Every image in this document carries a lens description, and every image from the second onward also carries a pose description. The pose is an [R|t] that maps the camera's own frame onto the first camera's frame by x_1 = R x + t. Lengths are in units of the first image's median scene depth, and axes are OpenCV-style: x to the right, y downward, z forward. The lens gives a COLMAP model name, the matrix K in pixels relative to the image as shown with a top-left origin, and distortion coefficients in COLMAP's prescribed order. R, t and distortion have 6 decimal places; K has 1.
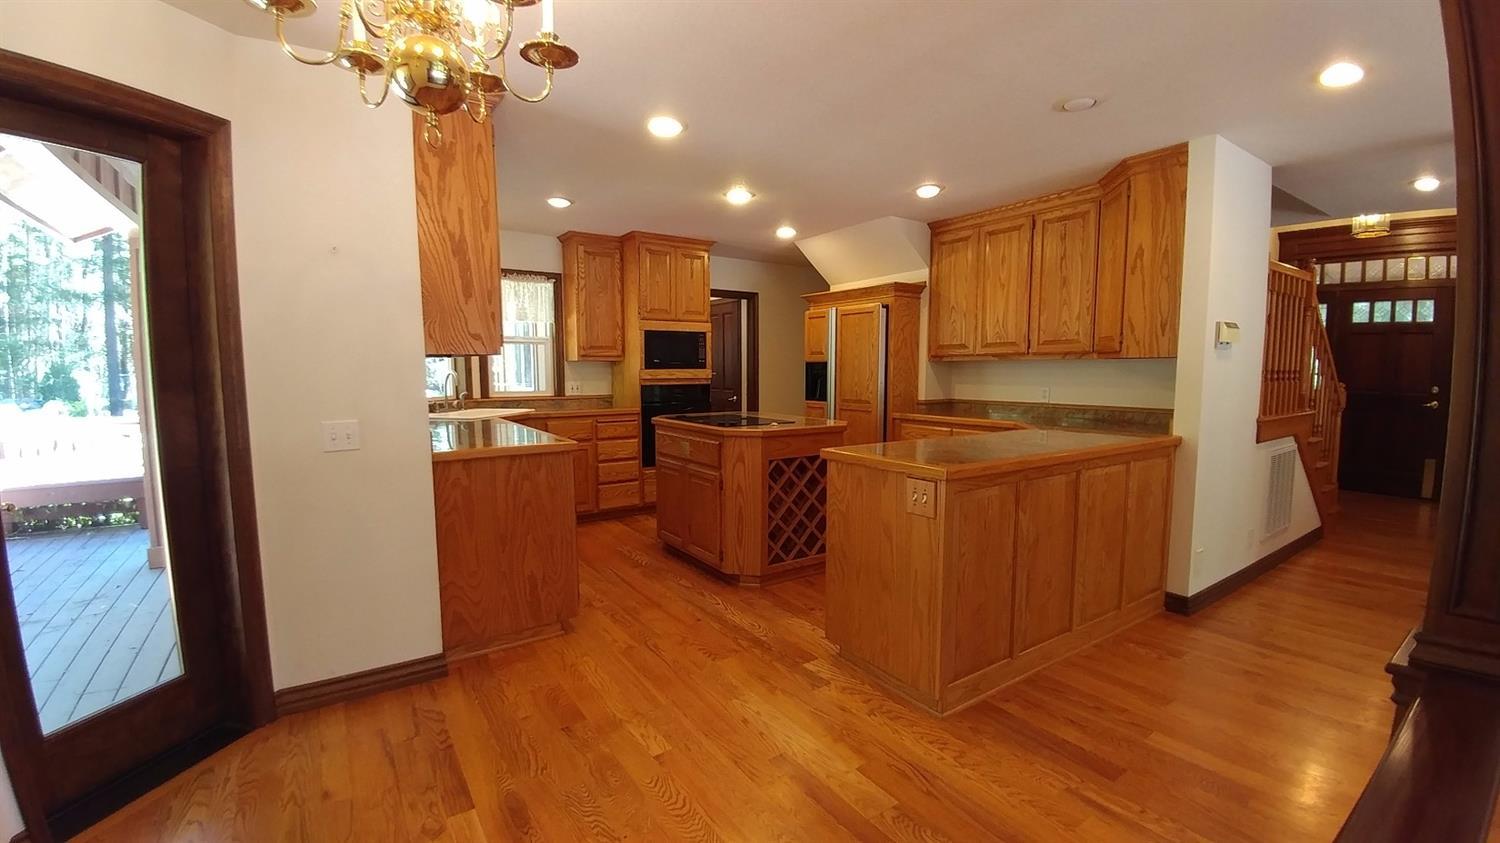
lens RADIAL K [[610.9, 0, 748.7], [0, 610.9, 427.5], [0, 0, 1]] dist [0.031018, -0.041198]
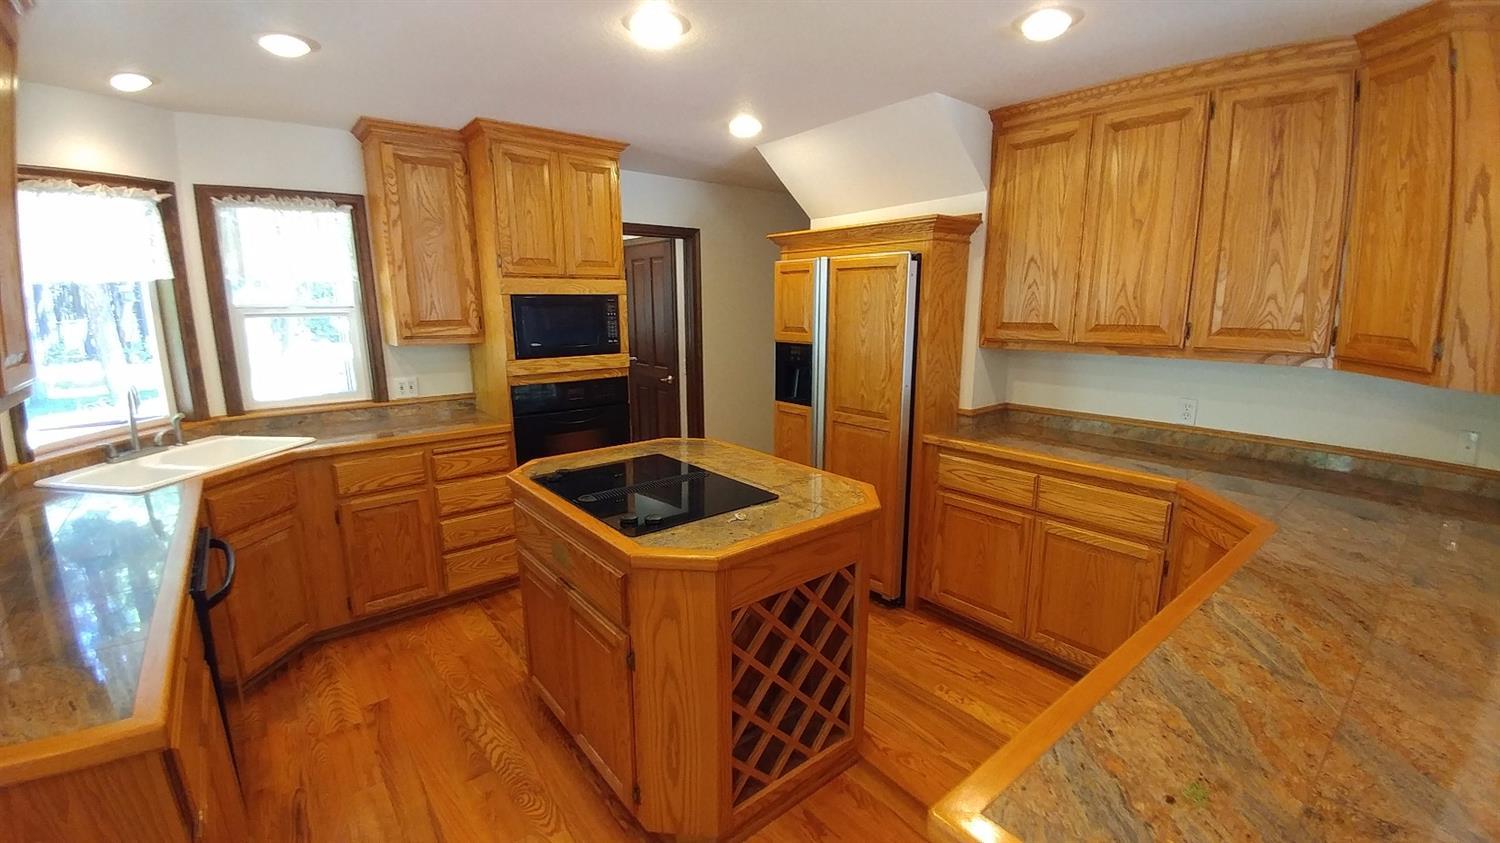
lens RADIAL K [[610.9, 0, 748.7], [0, 610.9, 427.5], [0, 0, 1]] dist [0.031018, -0.041198]
pose [[0.995805, -0.023631, 0.088399, 0.005587], [0.014244, 0.994334, 0.105344, -0.091700], [-0.090388, -0.103643, 0.990499, 0.381337]]
